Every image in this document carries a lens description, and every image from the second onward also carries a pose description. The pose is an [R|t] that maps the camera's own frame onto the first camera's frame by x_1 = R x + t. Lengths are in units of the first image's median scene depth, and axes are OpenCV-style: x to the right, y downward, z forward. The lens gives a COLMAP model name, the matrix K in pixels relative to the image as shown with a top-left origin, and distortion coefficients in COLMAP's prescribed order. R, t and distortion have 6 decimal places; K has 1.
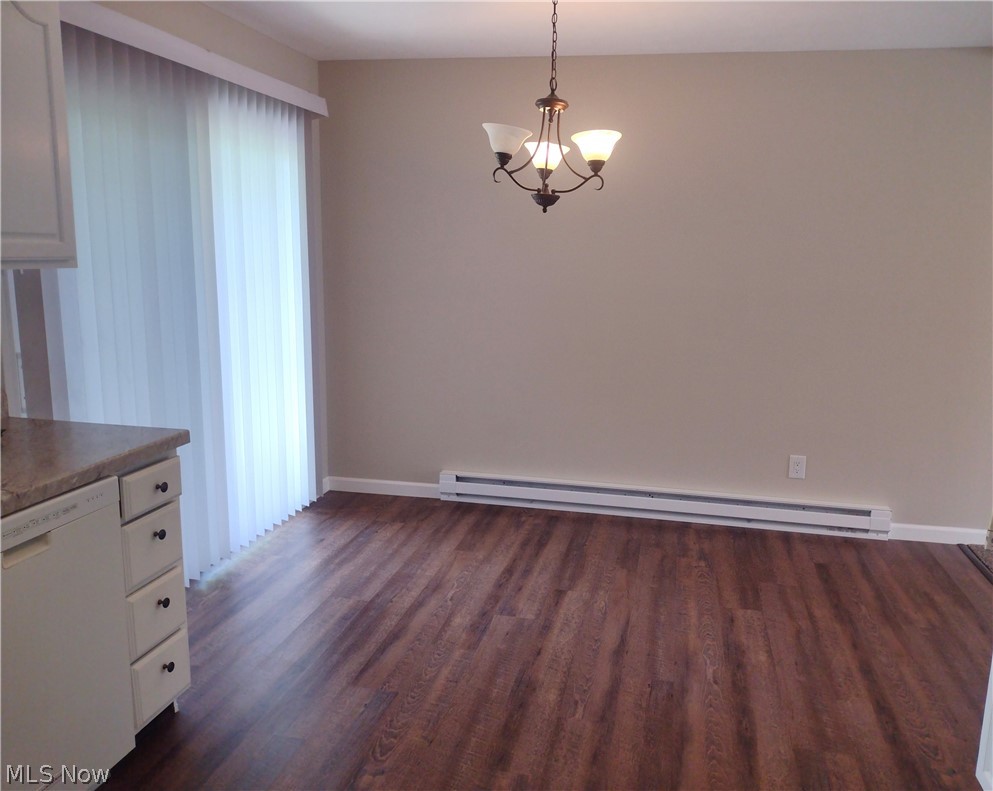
lens RADIAL K [[781.2, 0, 531.3], [0, 781.2, 371.0], [0, 0, 1]] dist [0.002912, -0.001588]
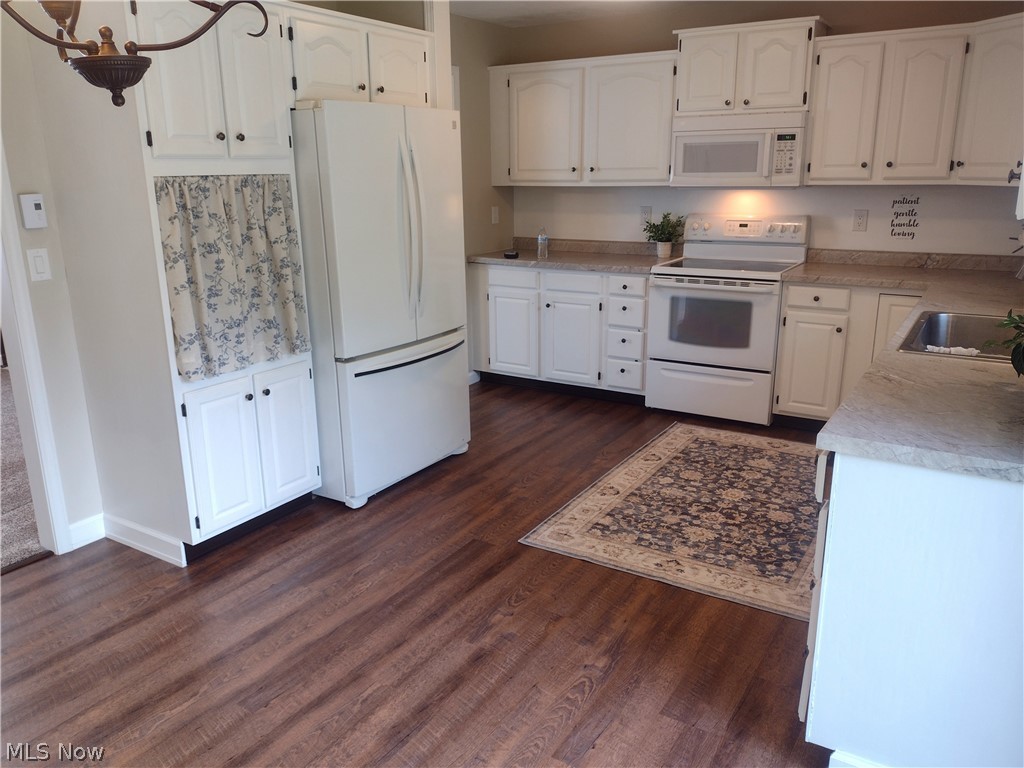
lens RADIAL K [[792.9, 0, 506.7], [0, 792.9, 369.3], [0, 0, 1]] dist [0.056500, -0.051809]
pose [[-0.931156, -0.101352, 0.350252, -0.377650], [0.047284, 0.918915, 0.391612, -0.274962], [-0.361542, 0.381213, -0.850861, 1.582863]]
